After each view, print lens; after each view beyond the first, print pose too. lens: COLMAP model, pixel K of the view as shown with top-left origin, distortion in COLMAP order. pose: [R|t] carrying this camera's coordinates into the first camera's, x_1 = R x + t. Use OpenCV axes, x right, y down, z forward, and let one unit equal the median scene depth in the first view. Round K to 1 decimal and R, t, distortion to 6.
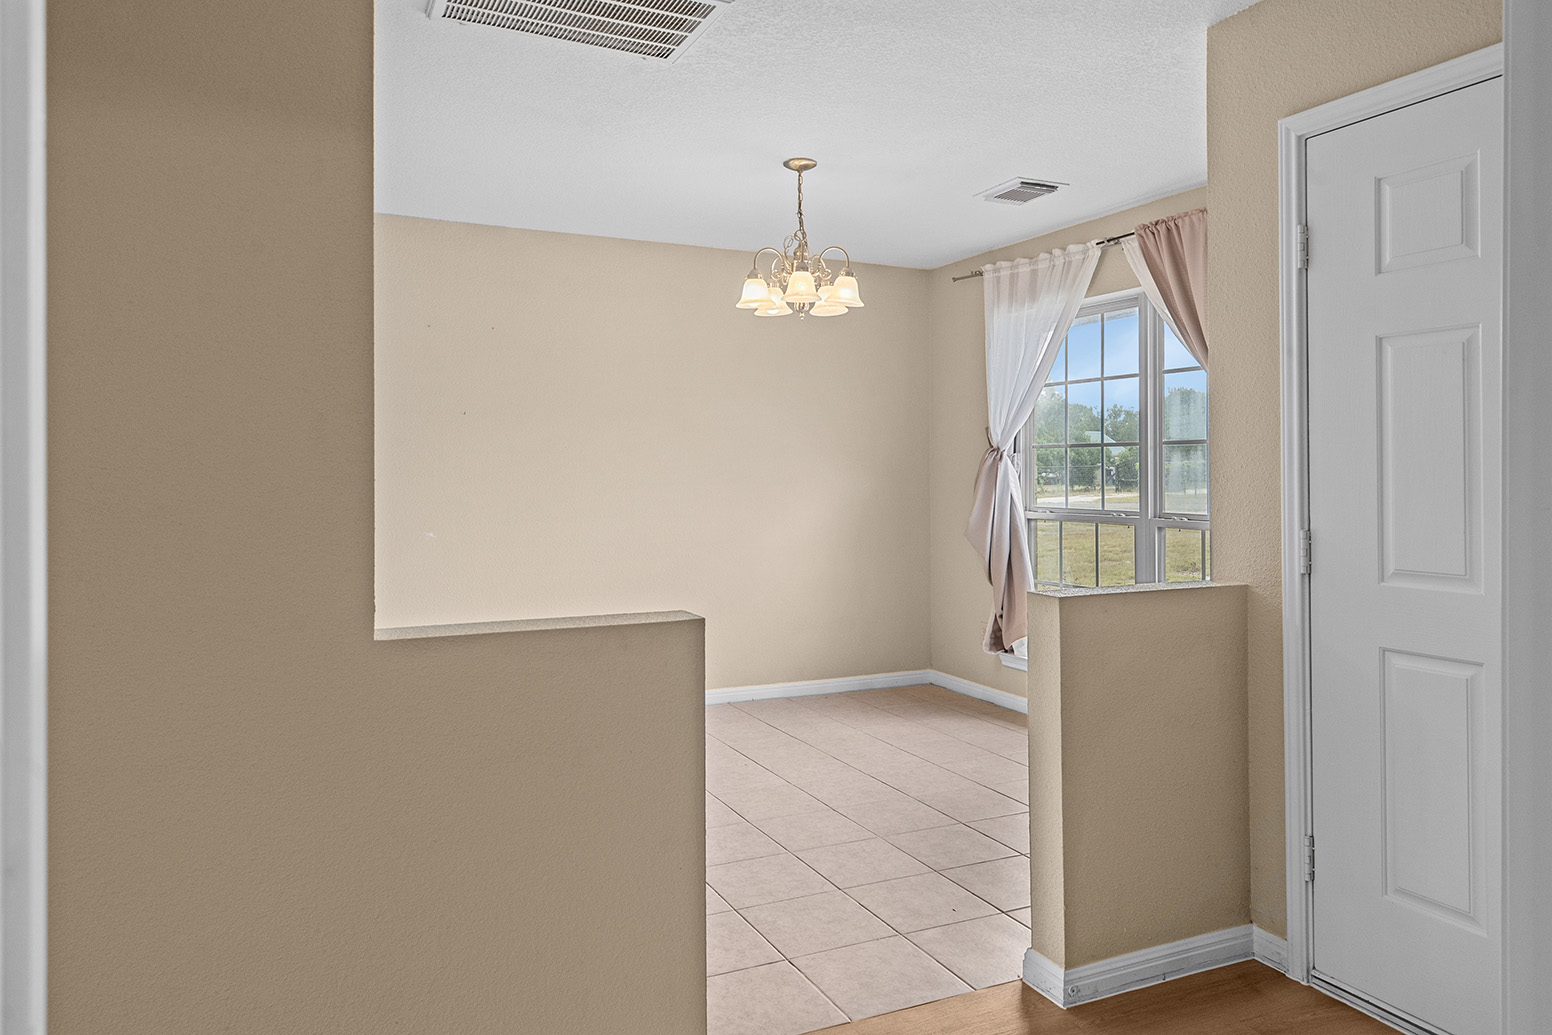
lens RADIAL K [[1072.3, 0, 783.9], [0, 1072.3, 447.8], [0, 0, 1]] dist [0.008816, 0.001228]
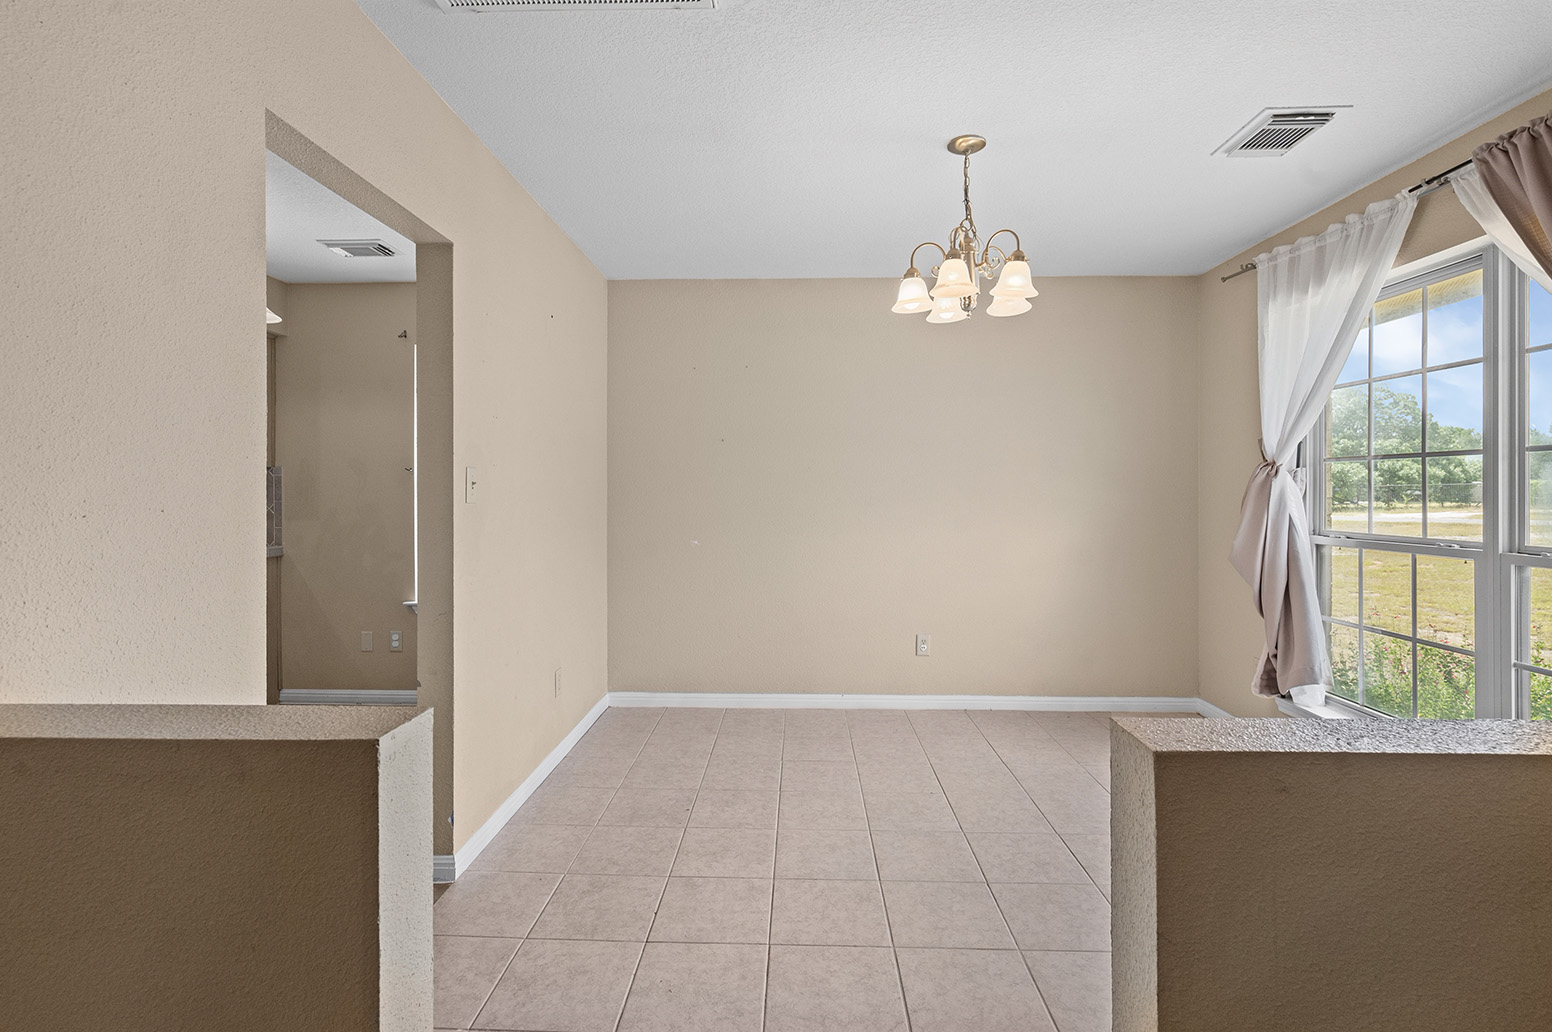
lens RADIAL K [[724.7, 0, 782.9], [0, 724.7, 486.2], [0, 0, 1]] dist [0.001727, 0.000138]
pose [[0.886546, -0.002465, -0.462634, 0.124511], [0.010551, 0.999833, 0.014892, 0.007142], [0.462521, -0.018083, 0.886424, 0.306793]]
